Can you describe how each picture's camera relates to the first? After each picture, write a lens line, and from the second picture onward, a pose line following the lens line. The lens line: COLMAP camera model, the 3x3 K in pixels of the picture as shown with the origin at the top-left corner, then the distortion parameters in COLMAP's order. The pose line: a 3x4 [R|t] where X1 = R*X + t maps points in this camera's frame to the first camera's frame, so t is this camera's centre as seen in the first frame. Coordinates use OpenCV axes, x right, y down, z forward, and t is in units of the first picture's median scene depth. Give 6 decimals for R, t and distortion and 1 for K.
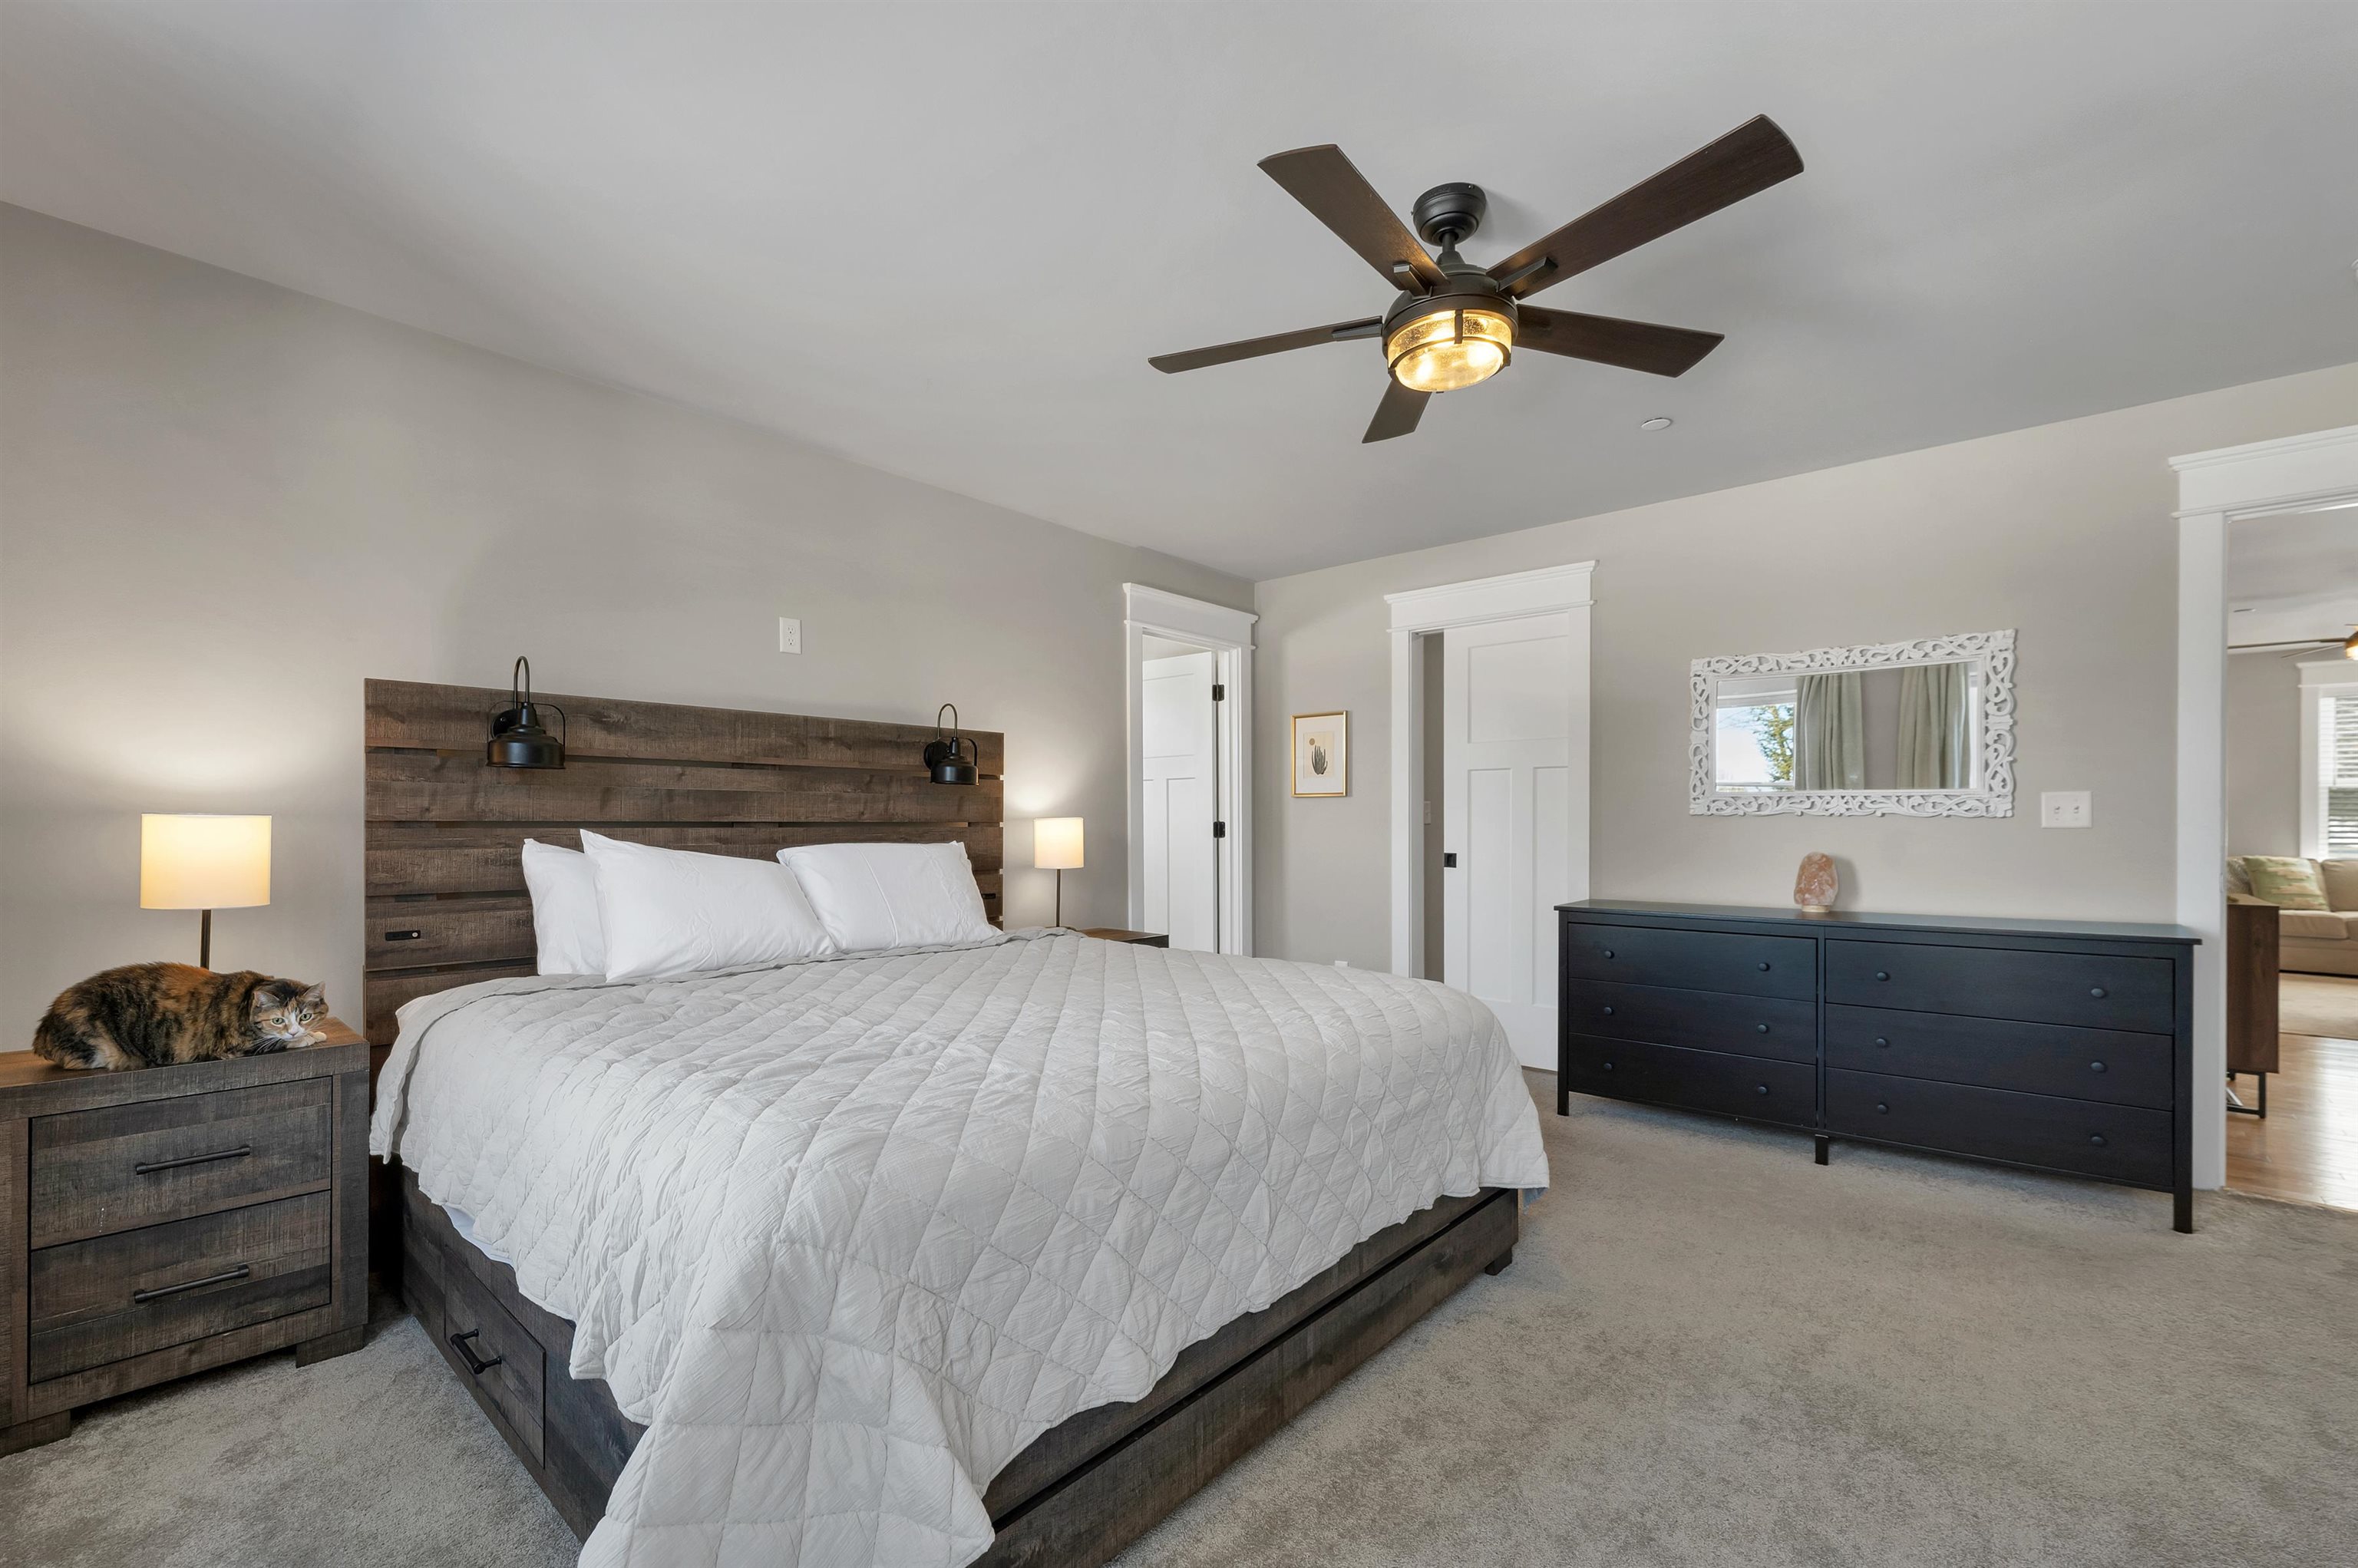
lens RADIAL K [[972.4, 0, 1194.5], [0, 972.4, 823.1], [0, 0, 1]] dist [0.004537, -0.001478]
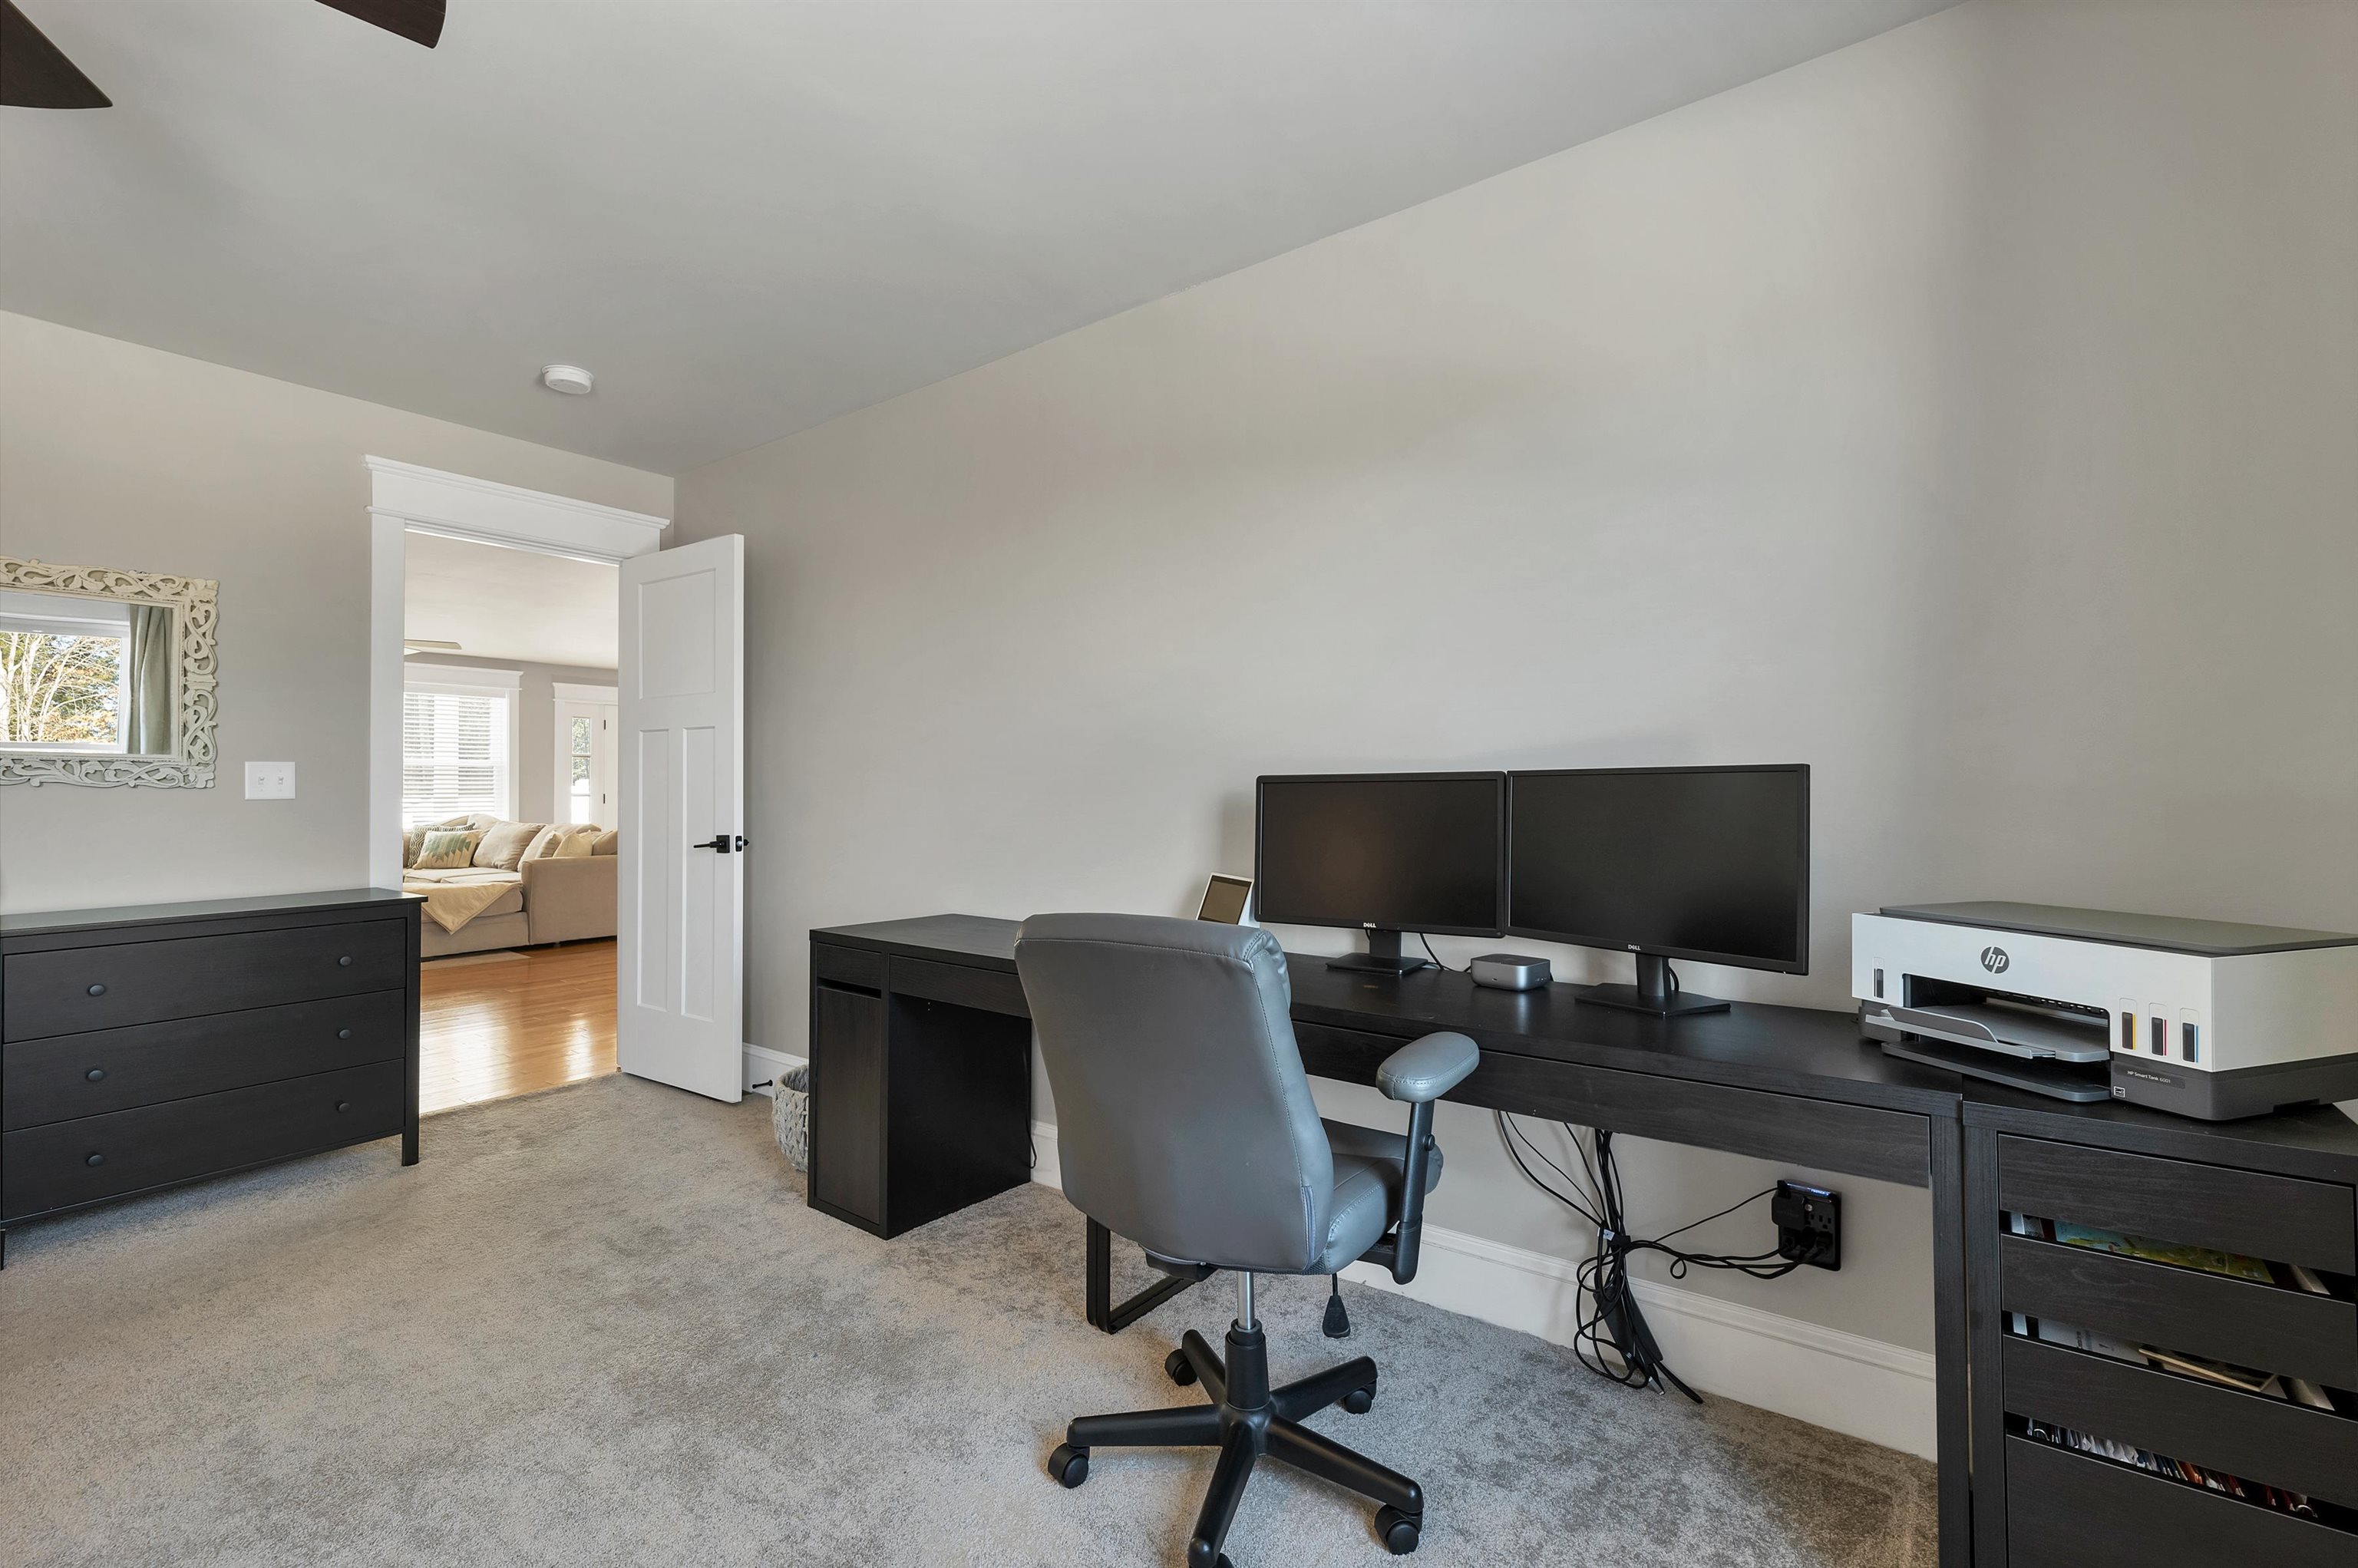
lens RADIAL K [[973.8, 0, 1177.3], [0, 973.8, 782.0], [0, 0, 1]] dist [0.000318, -0.000585]
pose [[-0.052816, 0.011675, 0.998536, -0.109920], [0.005016, 0.999922, -0.011425, 0.003129], [-0.998592, 0.004405, -0.052870, 0.155381]]
